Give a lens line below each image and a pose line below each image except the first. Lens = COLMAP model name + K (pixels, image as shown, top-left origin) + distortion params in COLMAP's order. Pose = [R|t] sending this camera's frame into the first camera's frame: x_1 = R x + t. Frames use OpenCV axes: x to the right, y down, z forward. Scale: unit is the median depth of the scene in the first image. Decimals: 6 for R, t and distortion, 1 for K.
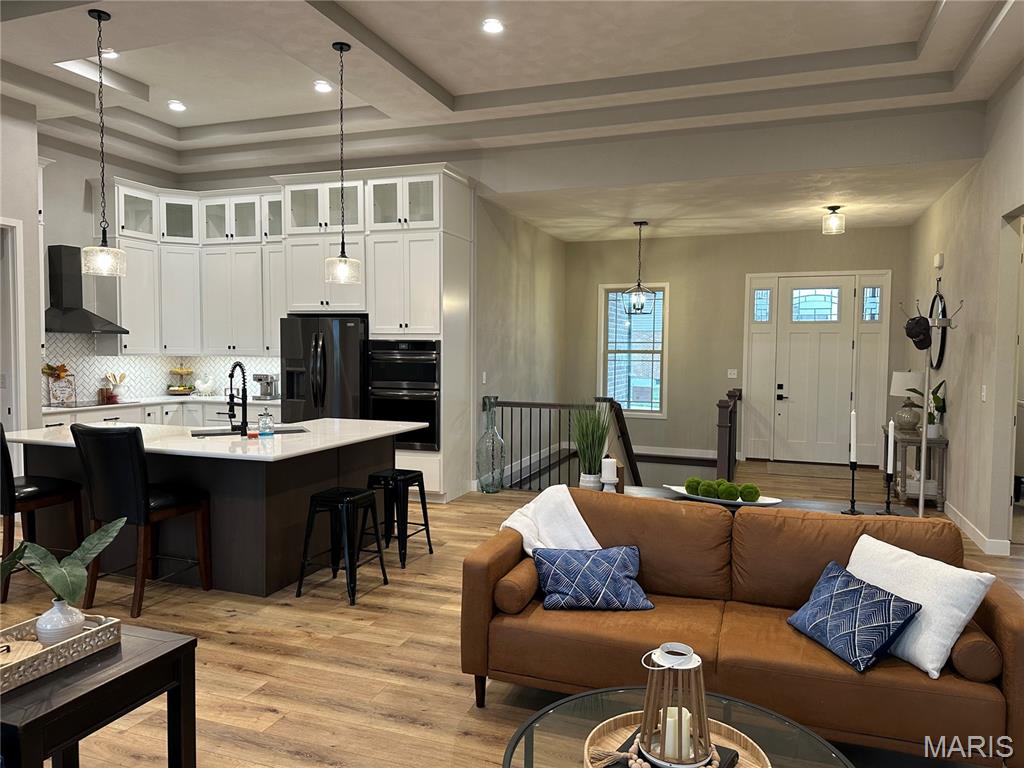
lens RADIAL K [[718.5, 0, 512.0], [0, 718.5, 384.0], [0, 0, 1]] dist [0.057534, -0.079808]
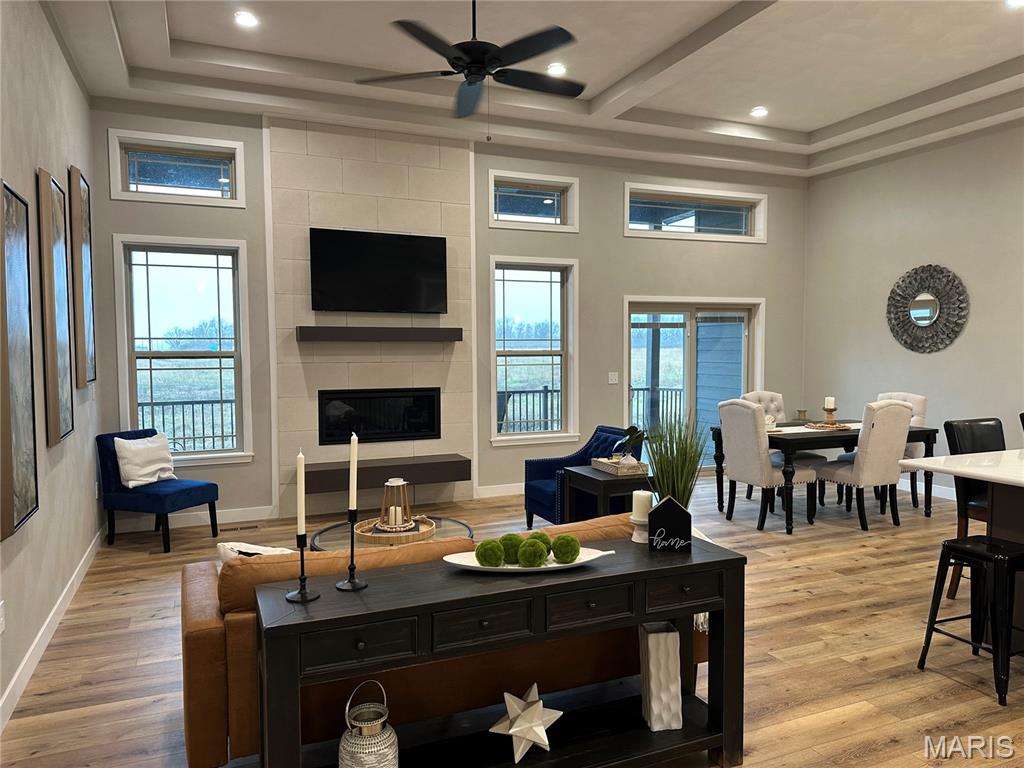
lens RADIAL K [[718.5, 0, 512.0], [0, 718.5, 384.0], [0, 0, 1]] dist [0.057534, -0.079808]
pose [[-0.727935, 0.034550, -0.684775, 0.480287], [-0.037109, 0.995280, 0.089665, -0.048555], [0.684641, 0.090681, -0.723217, 0.913337]]
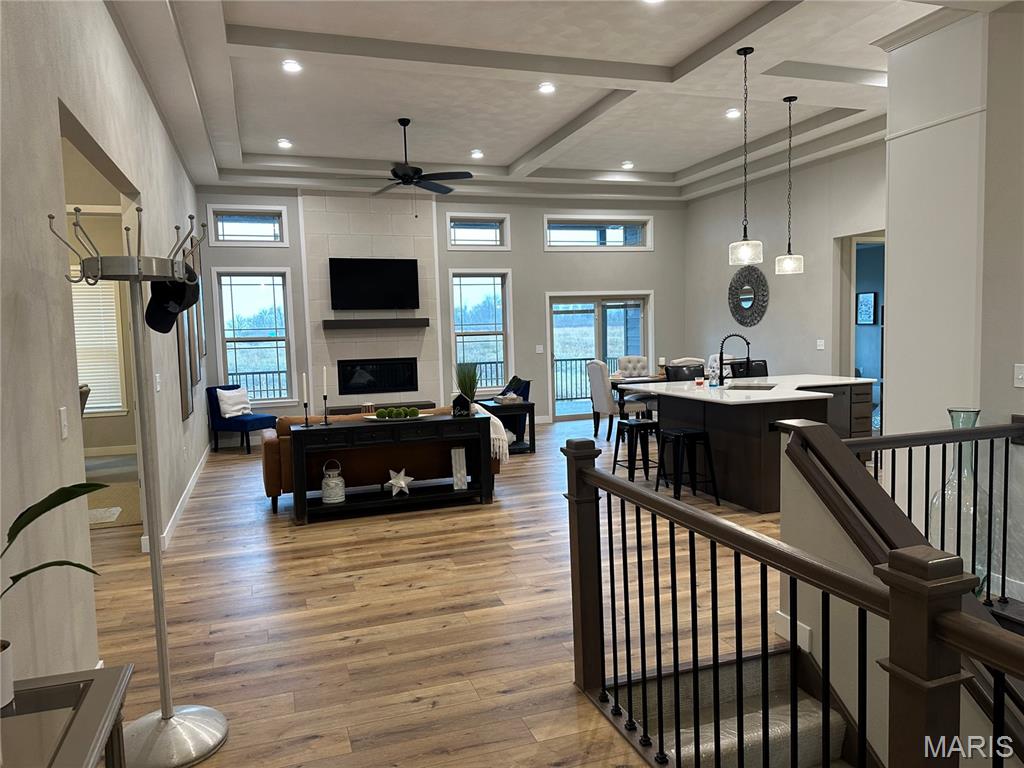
lens RADIAL K [[750.0, 0, 512.0], [0, 750.0, 384.0], [0, 0, 1]] dist [0.054752, -0.003098]
pose [[-0.782679, 0.063506, -0.619177, 0.580062], [-0.009127, 0.993503, 0.113435, -0.061391], [0.622359, 0.094434, -0.777015, 1.175564]]
